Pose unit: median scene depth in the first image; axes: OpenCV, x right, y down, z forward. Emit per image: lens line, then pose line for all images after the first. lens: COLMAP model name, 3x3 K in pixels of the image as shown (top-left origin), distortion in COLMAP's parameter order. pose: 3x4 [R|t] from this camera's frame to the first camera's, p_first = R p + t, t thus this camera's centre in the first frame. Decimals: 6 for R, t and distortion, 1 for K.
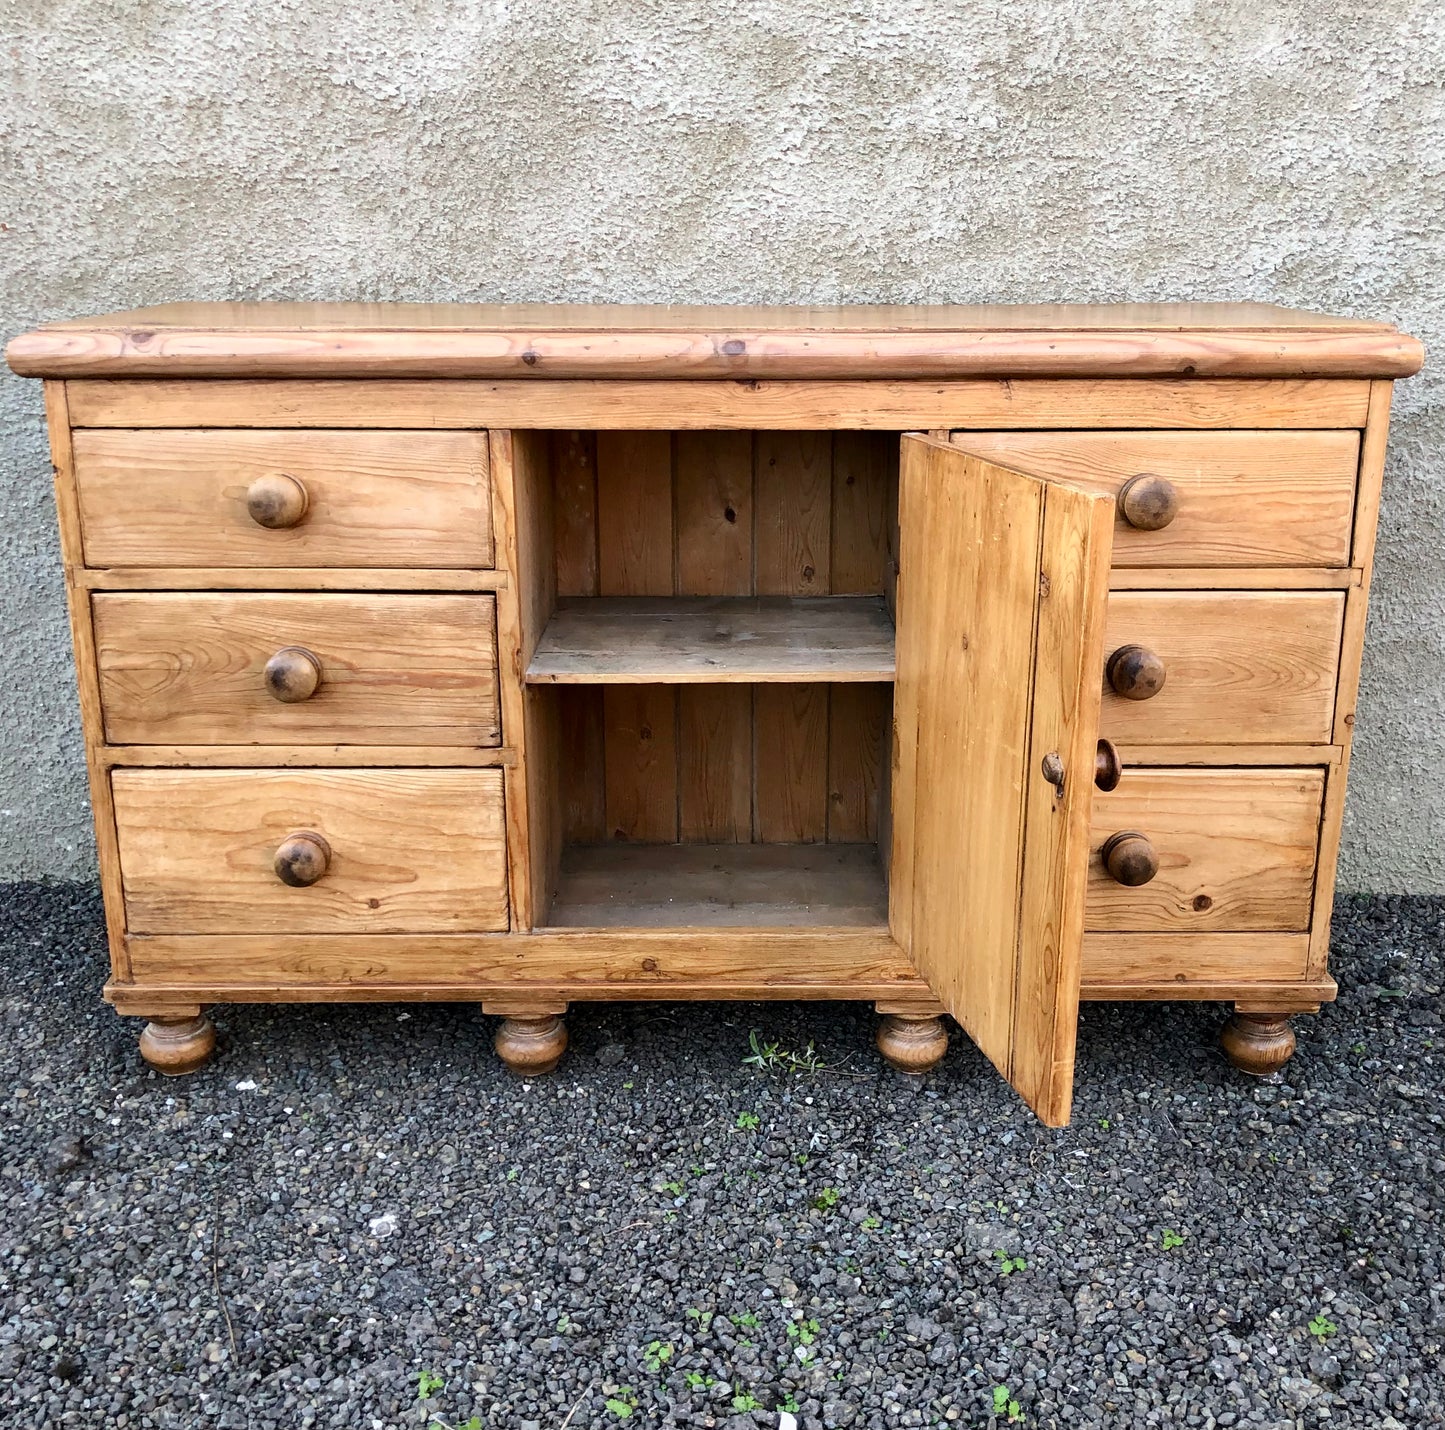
lens RADIAL K [[1642.0, 0, 742.7], [0, 1642.0, 715.2], [0, 0, 1]] dist [0.024841, -0.036785]
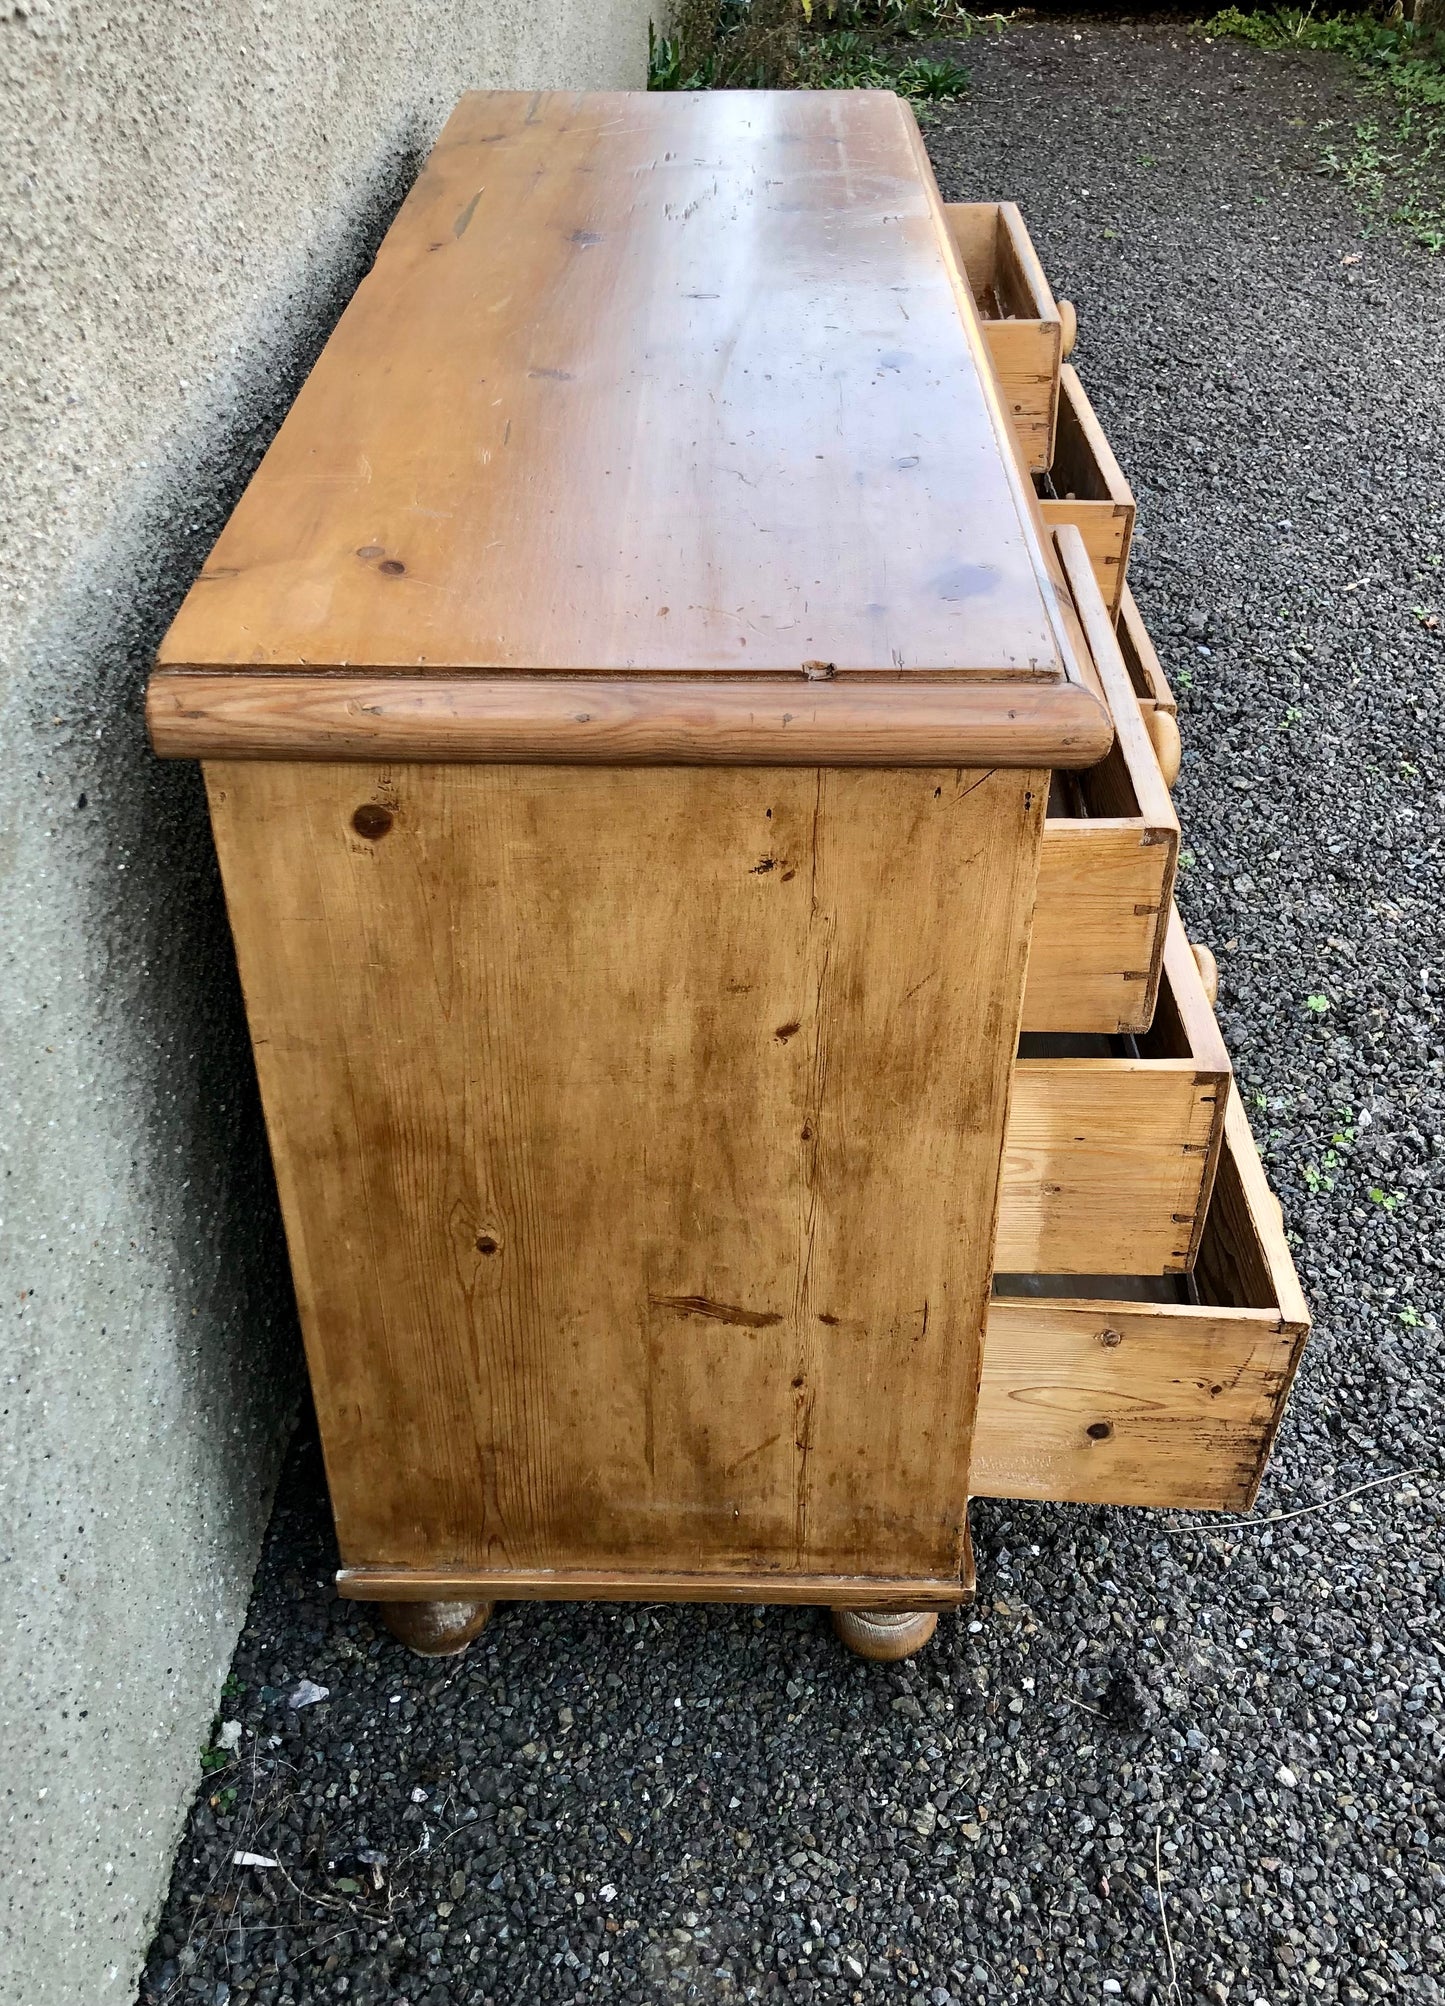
lens RADIAL K [[1958.5, 0, 724.9], [0, 1958.5, 1014.5], [0, 0, 1]] dist [0.095740, -0.245657]
pose [[0.016674, -0.591751, 0.805948, -0.881304], [0.289125, 0.774478, 0.562663, -0.471919], [-0.957146, 0.223638, 0.184004, 0.904689]]
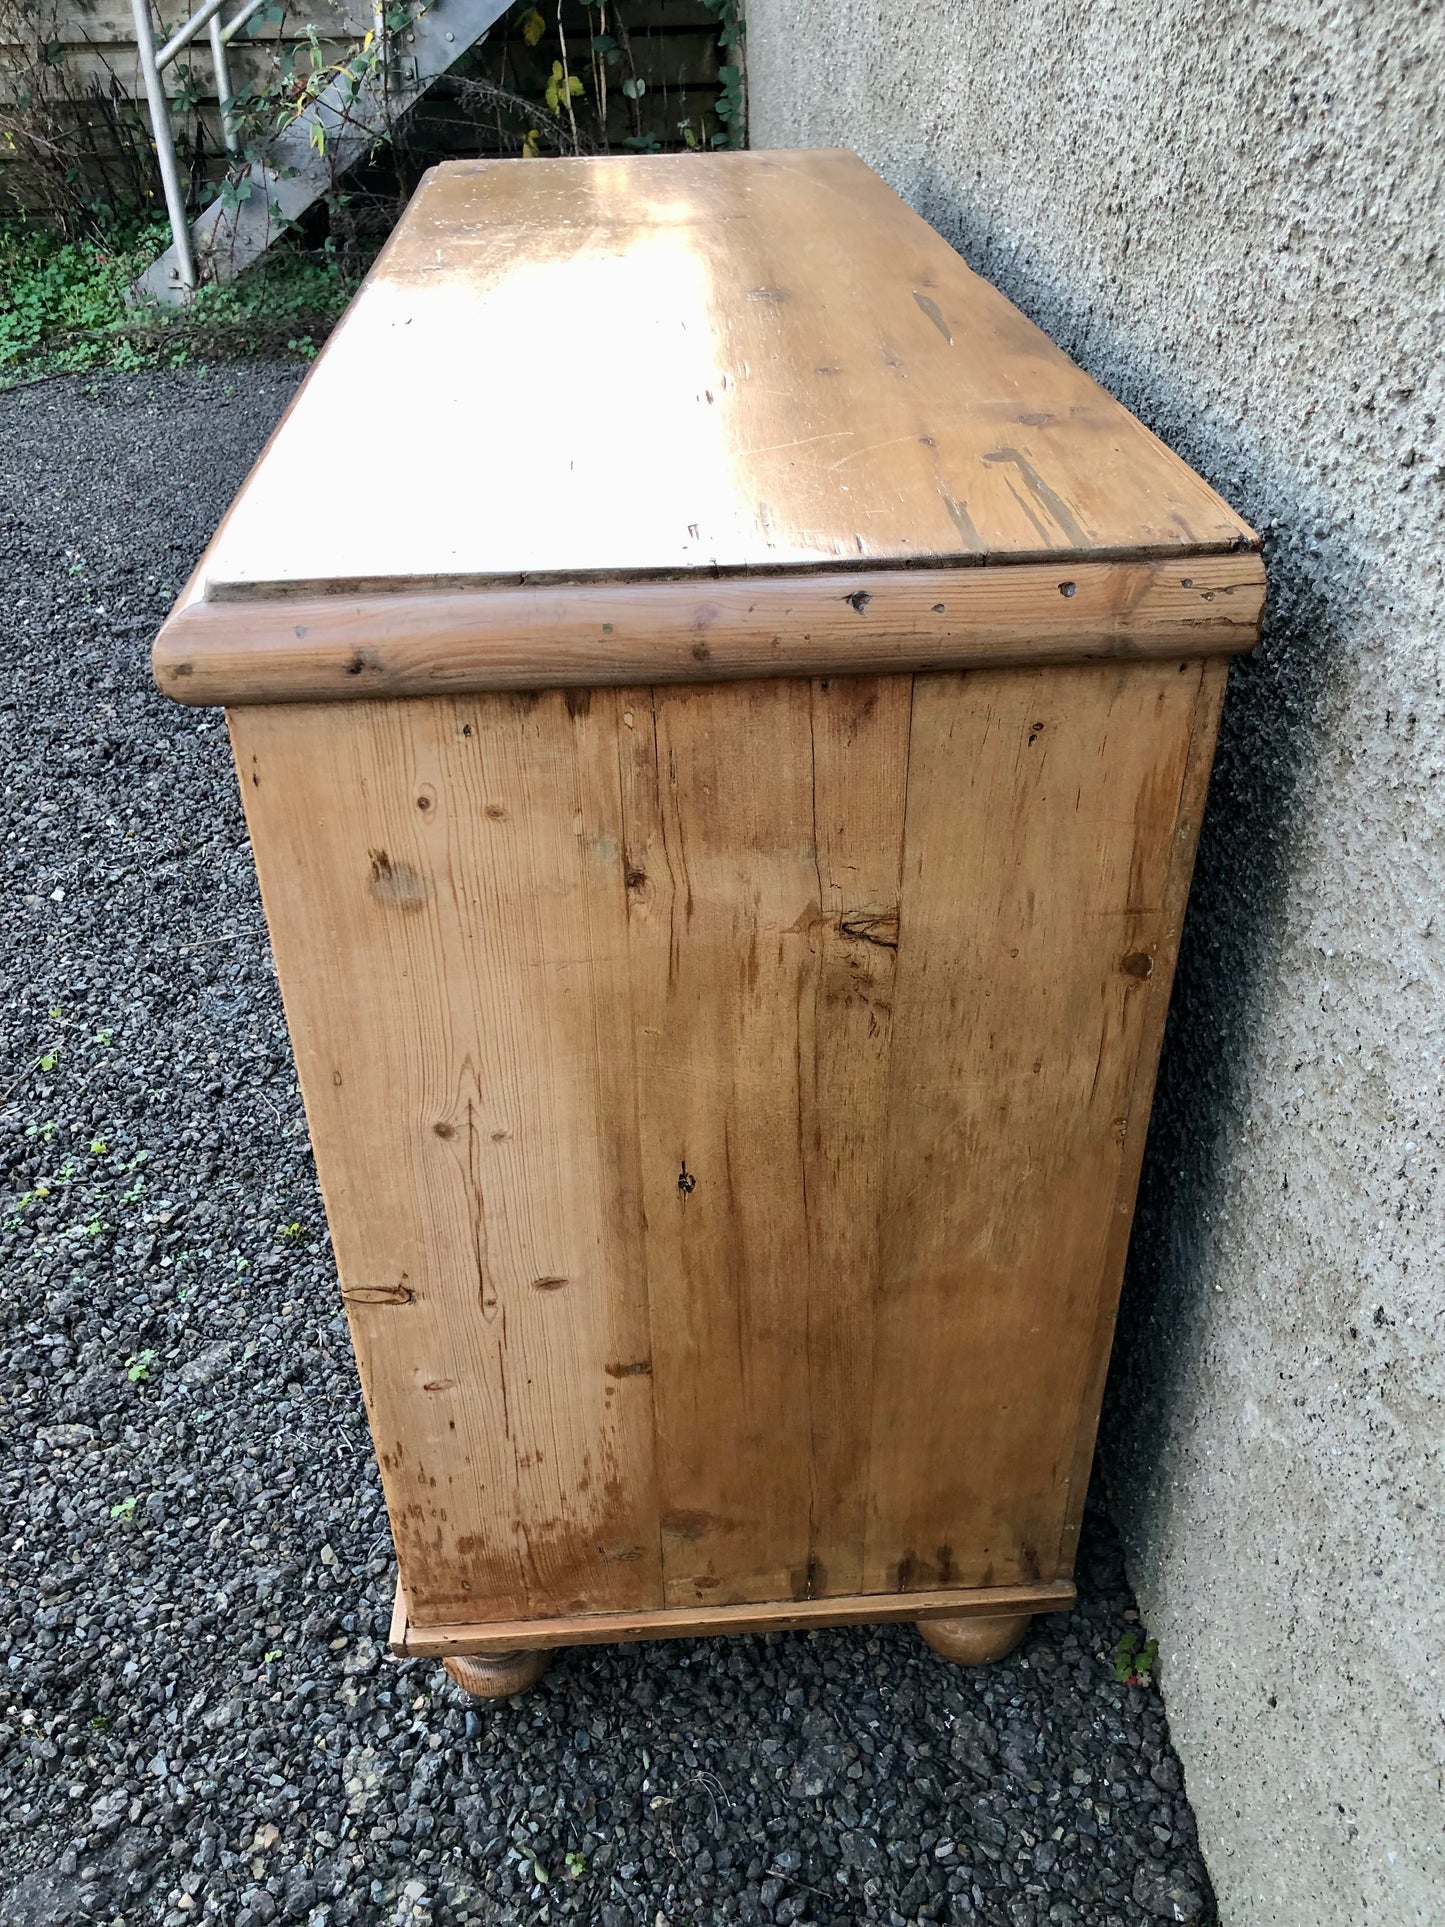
lens RADIAL K [[1587.1, 0, 722.5], [0, 1587.1, 963.5], [0, 0, 1]] dist [0.006220, 0.005302]
pose [[0.064598, 0.546156, -0.835189, 0.717234], [-0.273428, 0.814594, 0.511540, -0.360863], [0.959721, 0.195320, 0.201955, 0.958778]]
